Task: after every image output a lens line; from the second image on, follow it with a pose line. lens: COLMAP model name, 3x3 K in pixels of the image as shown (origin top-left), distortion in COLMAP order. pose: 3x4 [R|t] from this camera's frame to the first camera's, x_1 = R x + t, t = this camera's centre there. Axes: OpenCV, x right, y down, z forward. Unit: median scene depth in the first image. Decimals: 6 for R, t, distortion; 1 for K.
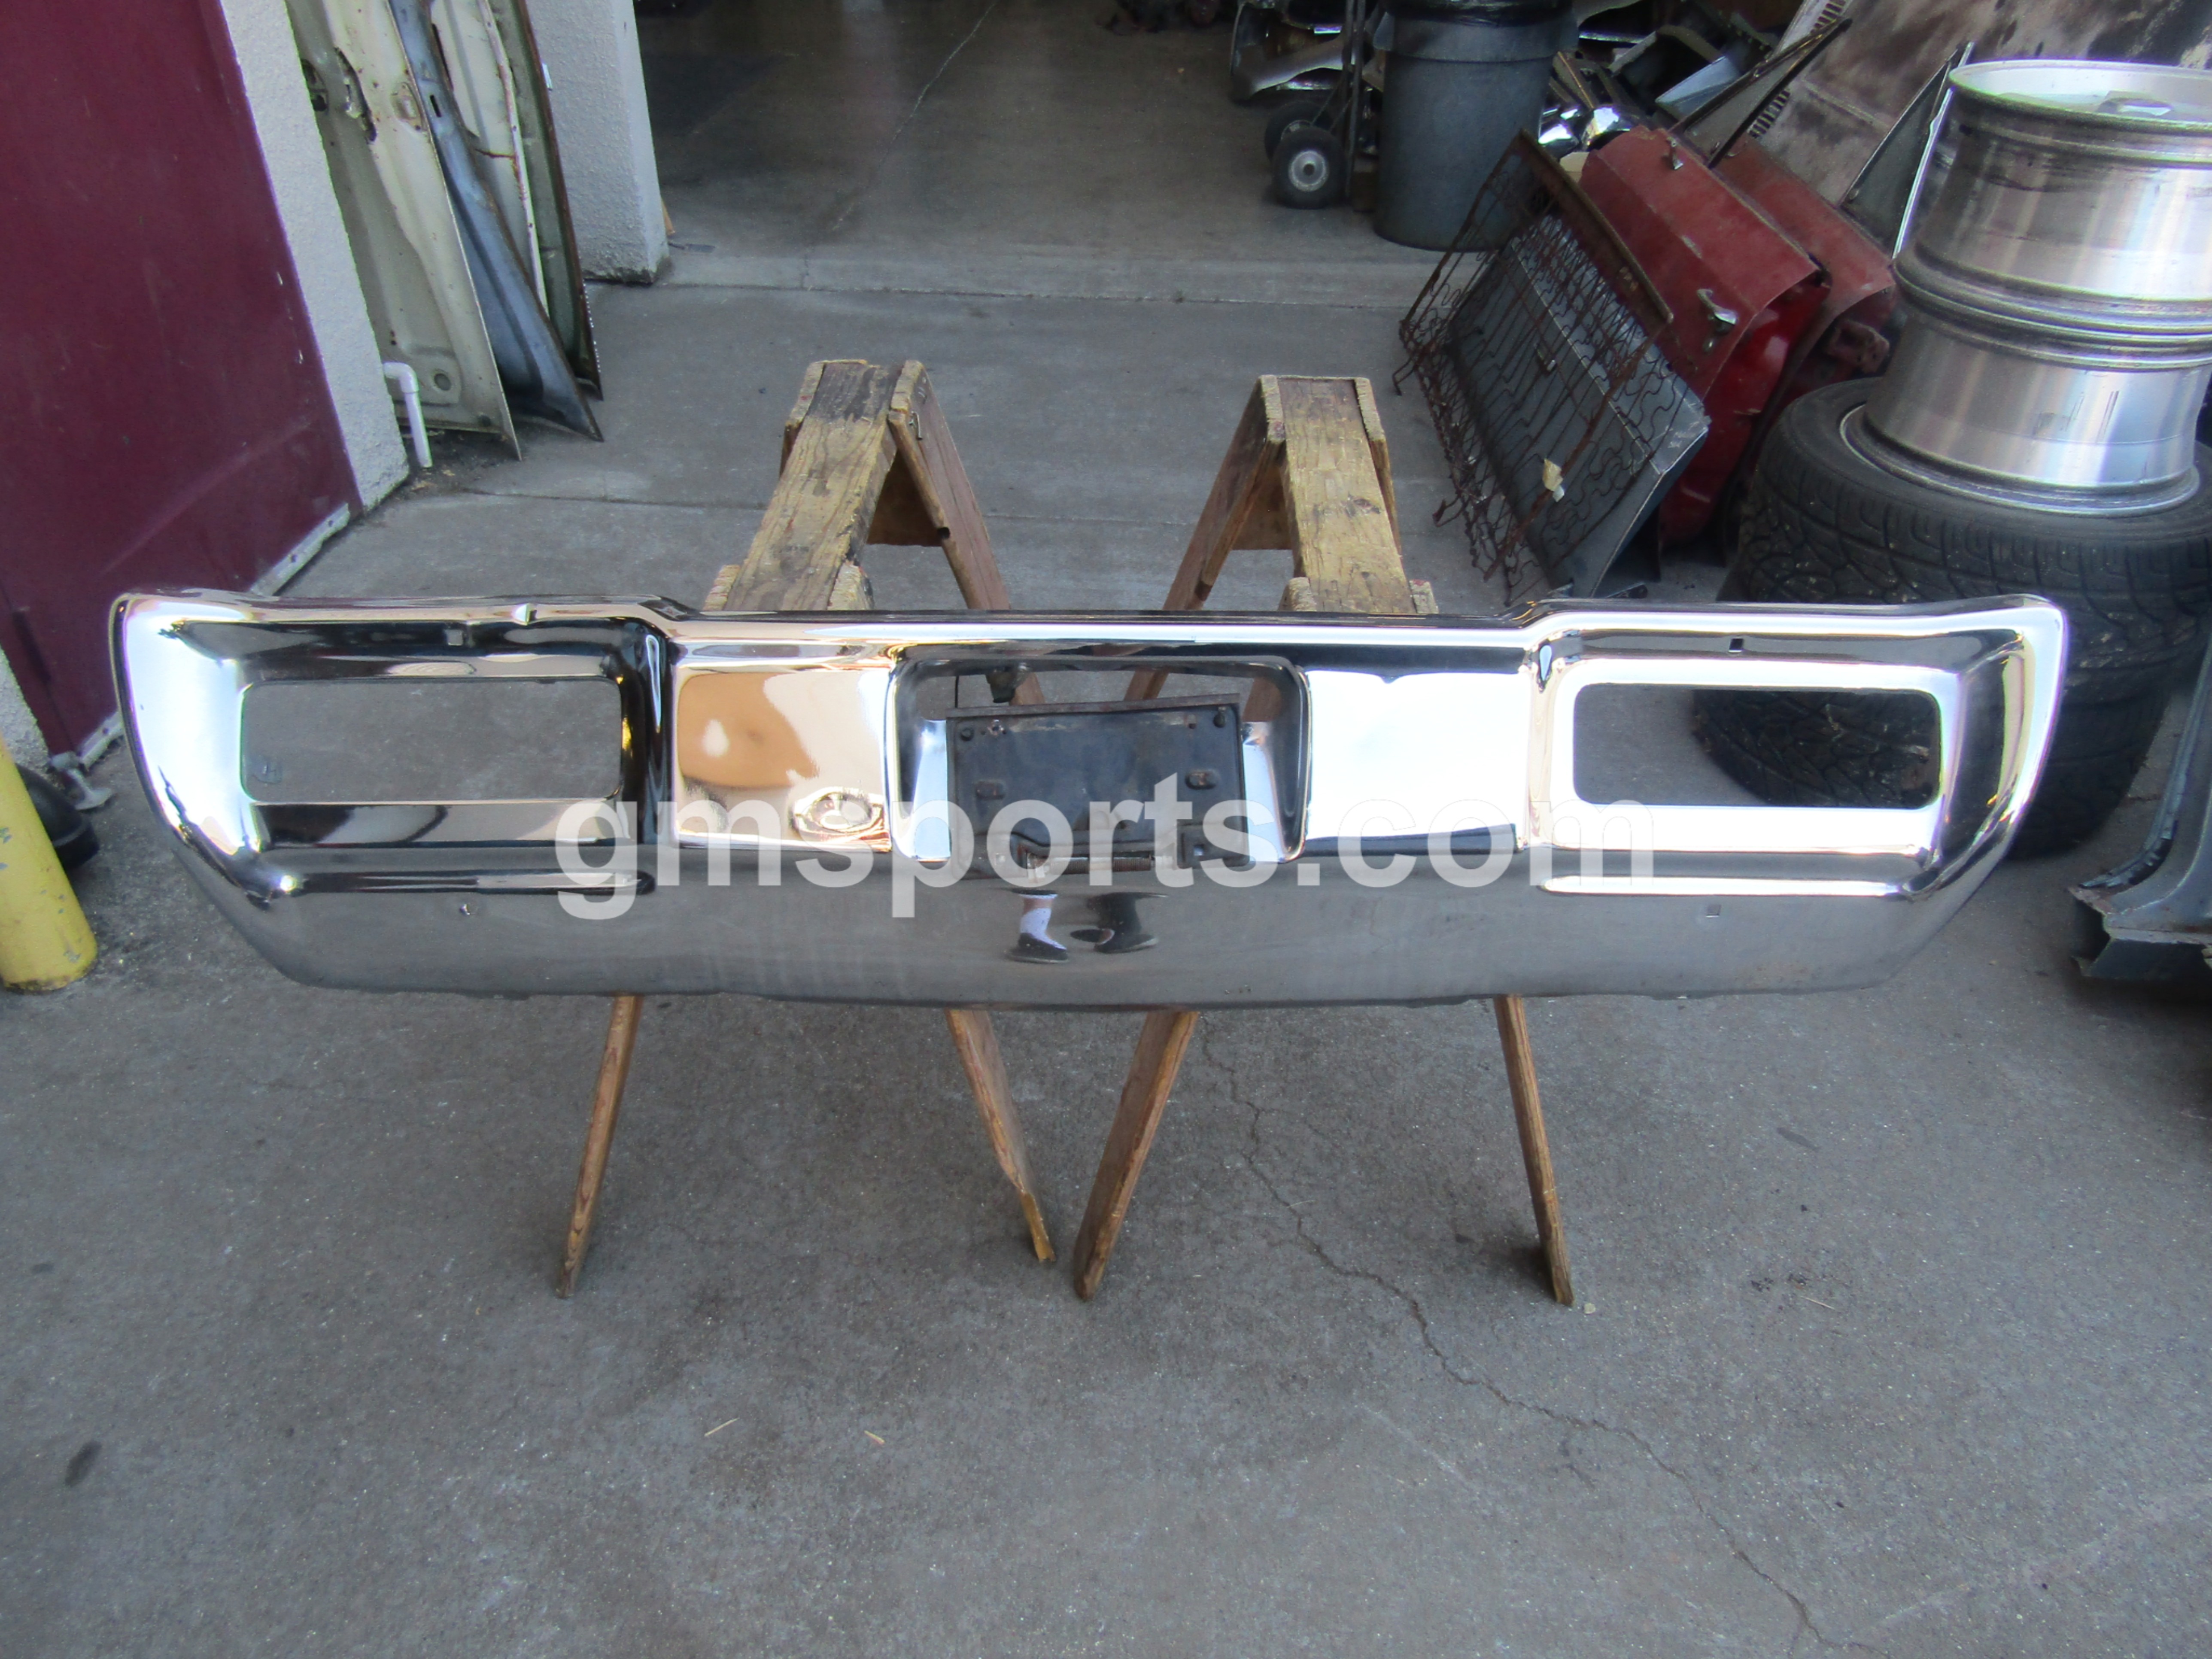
lens RADIAL K [[1564.8, 0, 1100.1], [0, 1564.8, 825.1], [0, 0, 1]] dist [-0.013726, 0.008376]
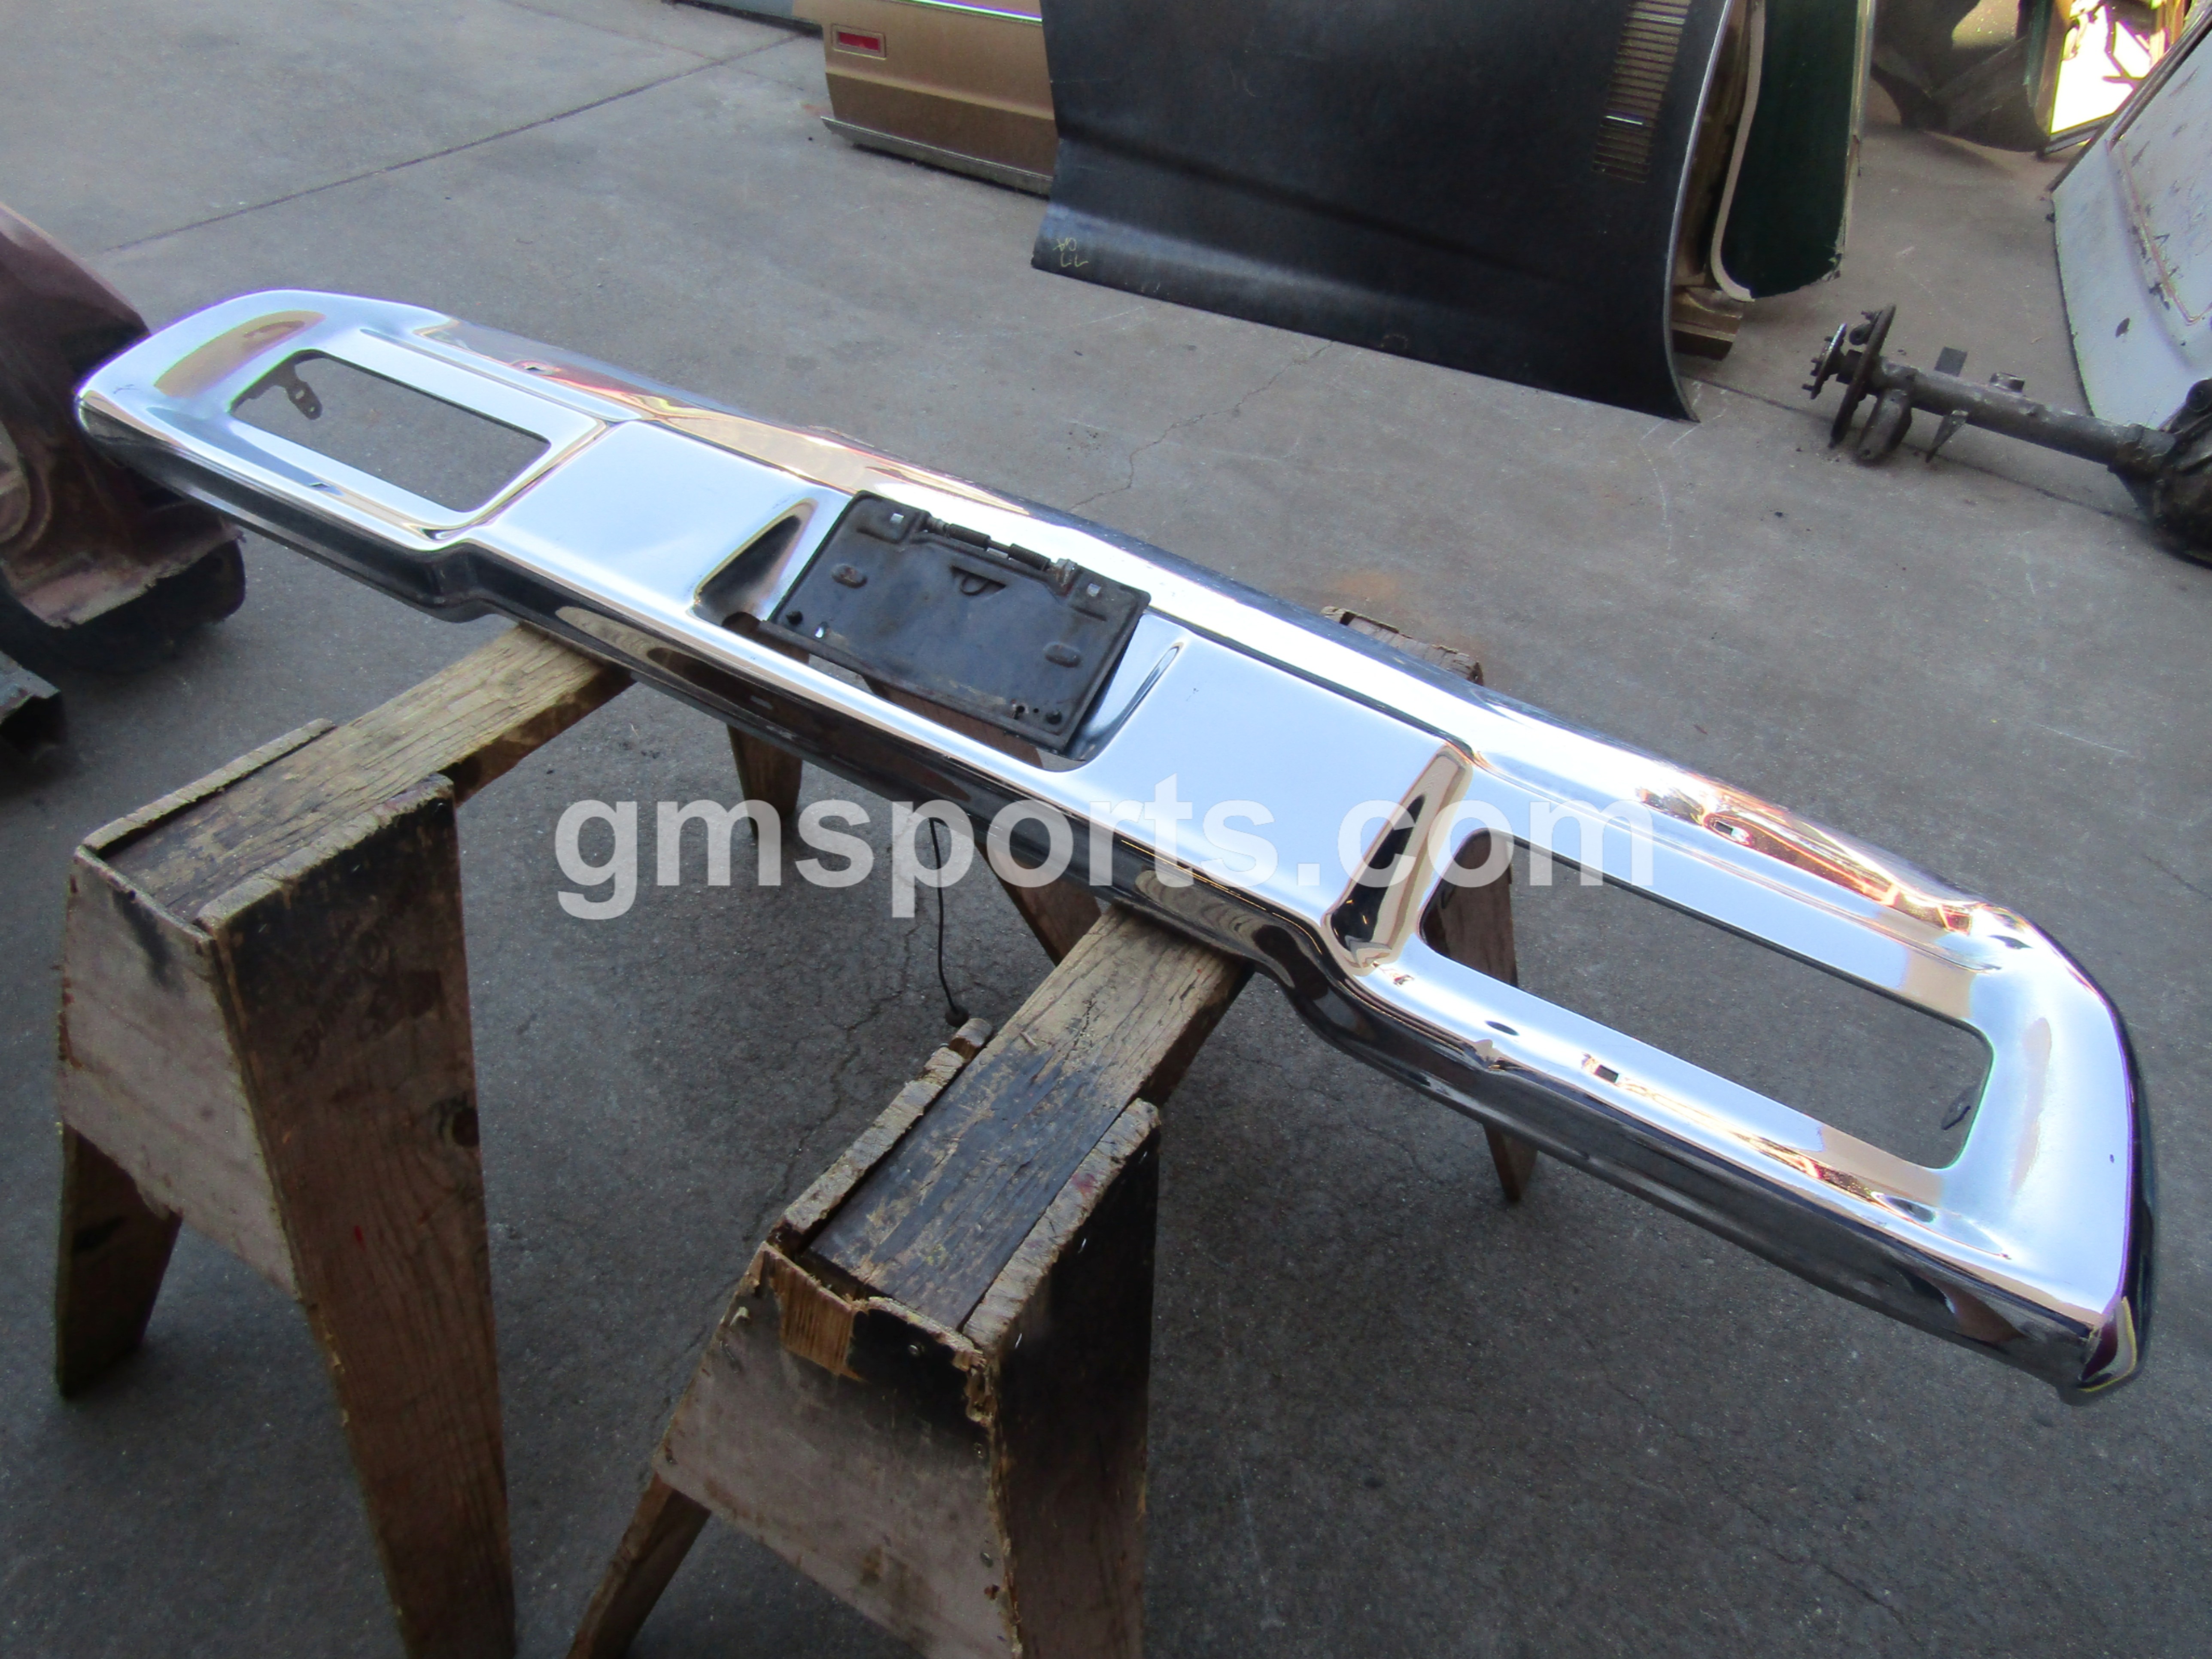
lens RADIAL K [[1564.8, 0, 1094.4], [0, 1564.8, 847.8], [0, 0, 1]] dist [-0.013726, 0.008376]
pose [[-0.857748, -0.407042, 0.313982, -0.329636], [0.218851, 0.263527, 0.939499, -0.826475], [-0.465158, 0.874569, -0.136959, 1.080525]]
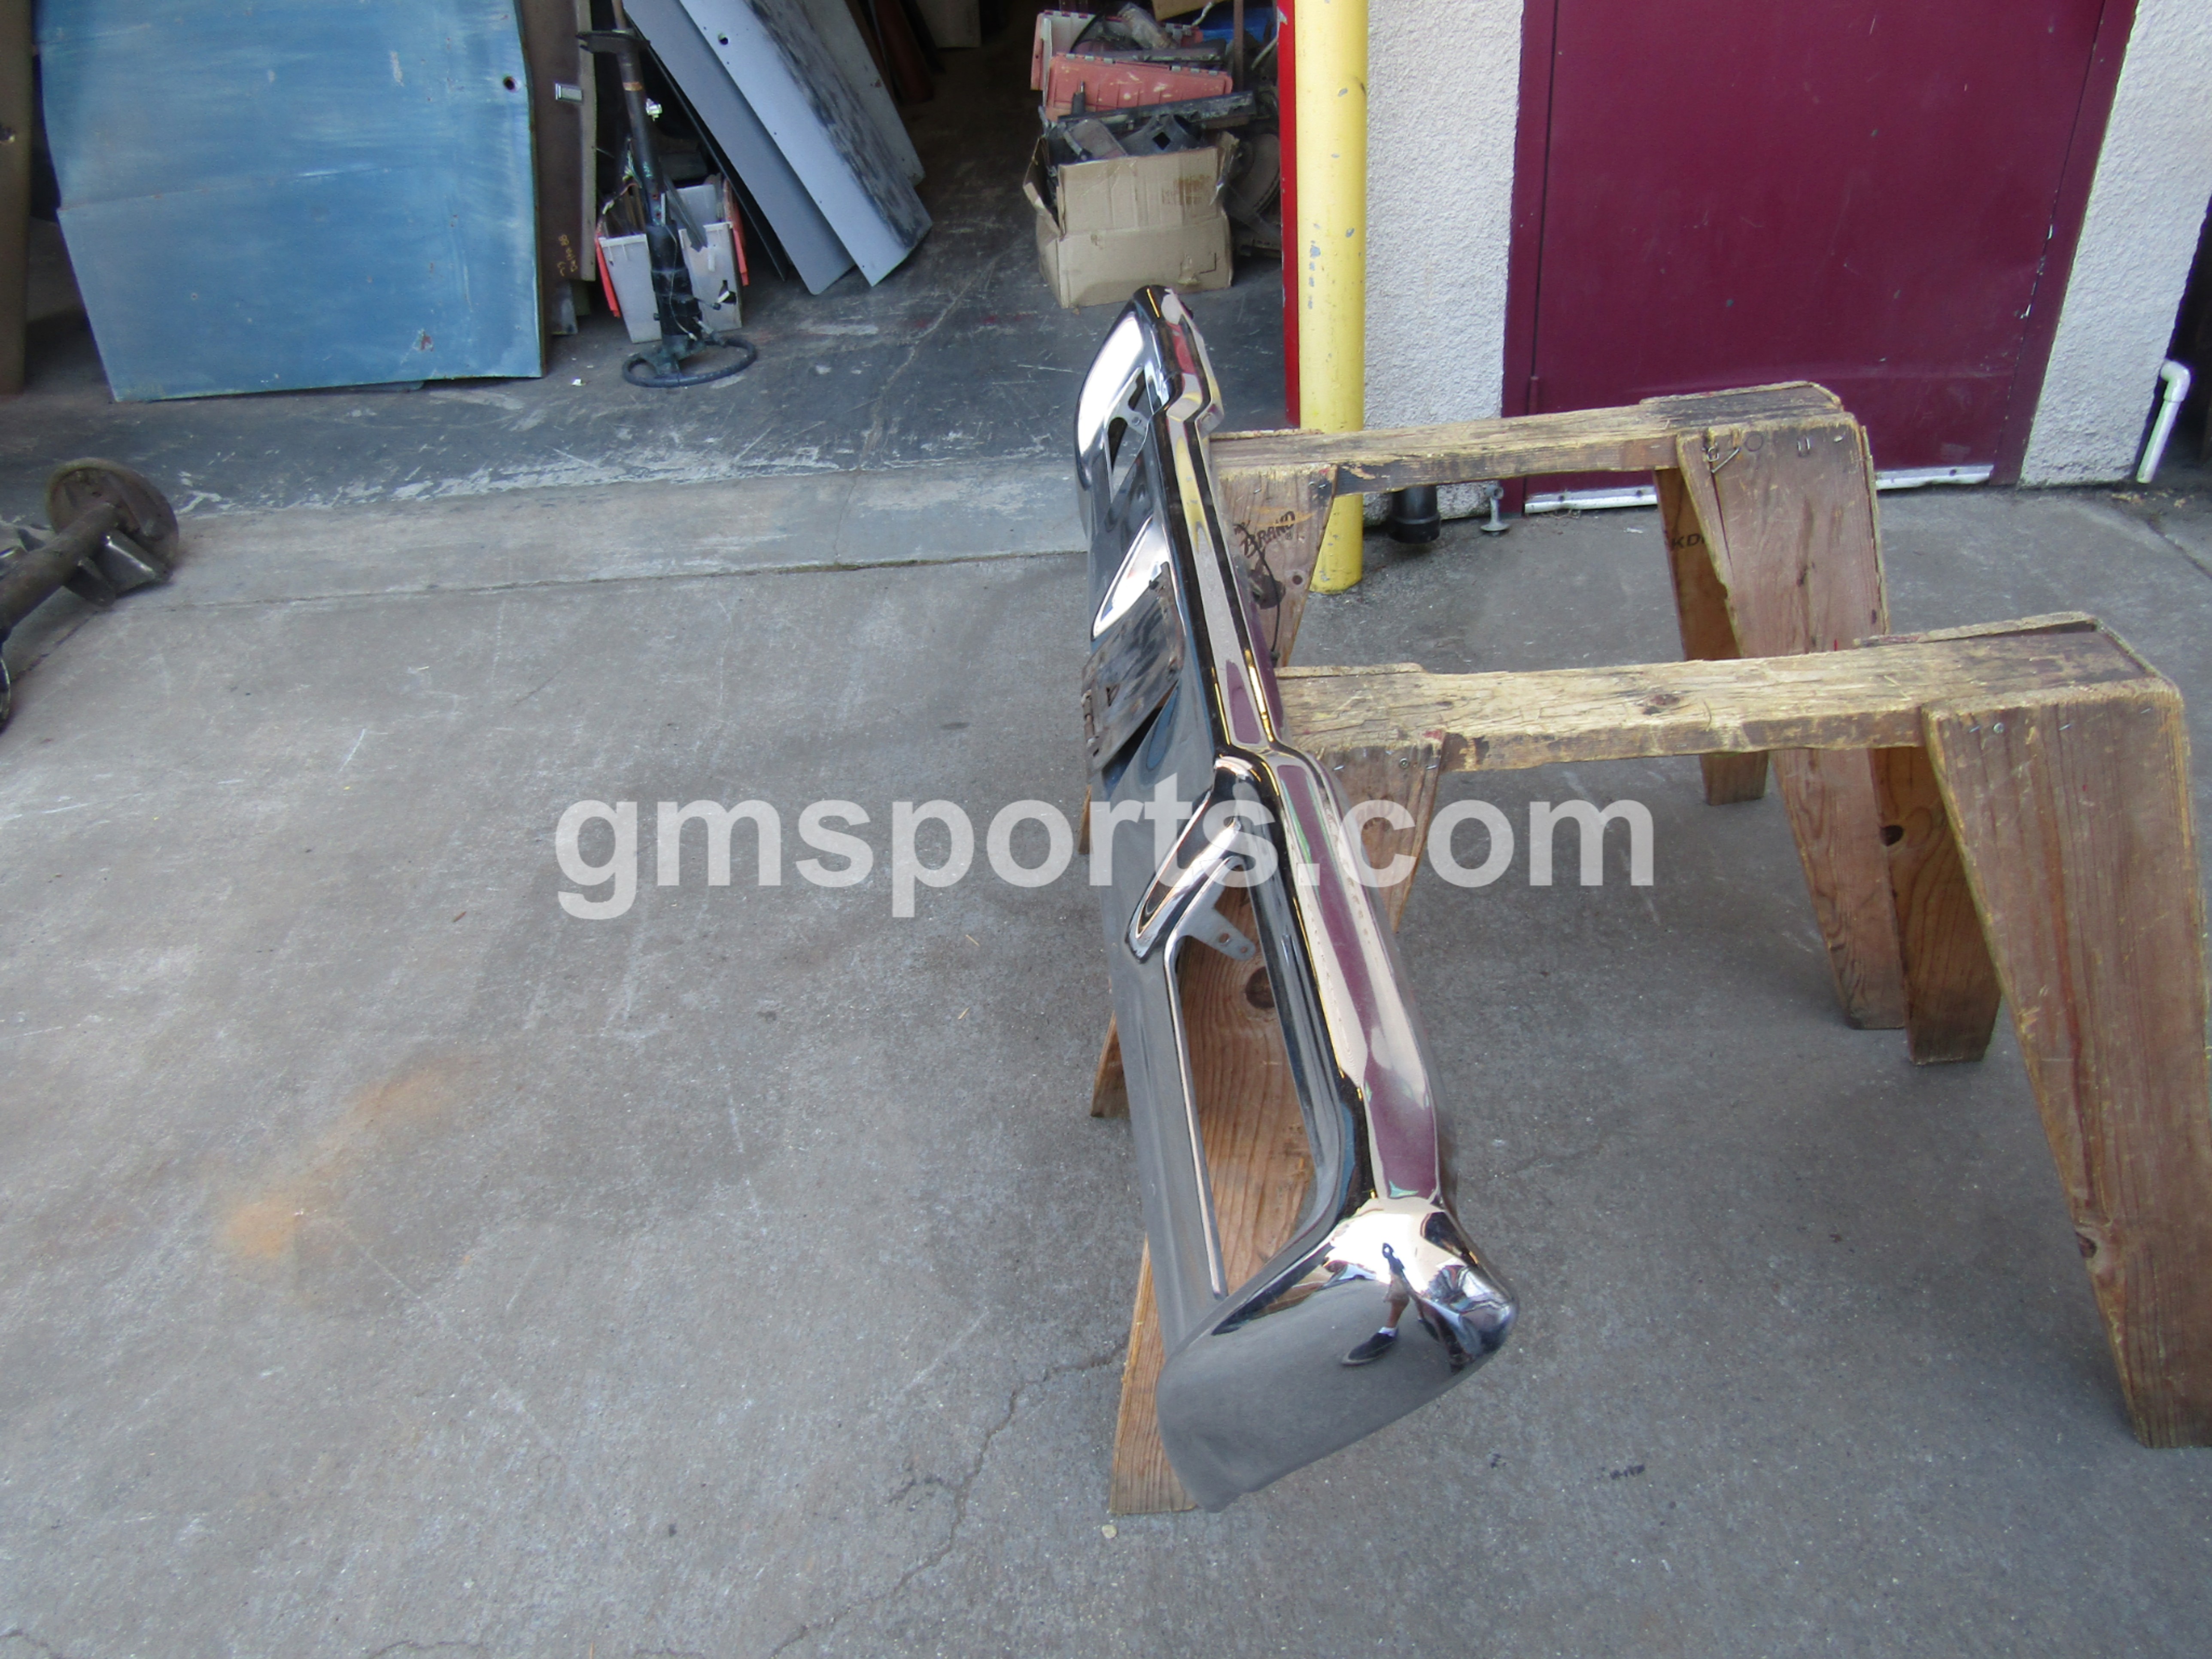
lens RADIAL K [[1564.8, 0, 1120.0], [0, 1564.8, 830.2], [0, 0, 1]] dist [-0.013726, 0.008376]
pose [[0.043524, 0.549309, -0.834485, 0.811448], [-0.516116, 0.727546, 0.451997, -0.362823], [0.855412, 0.411019, 0.315173, 0.564827]]
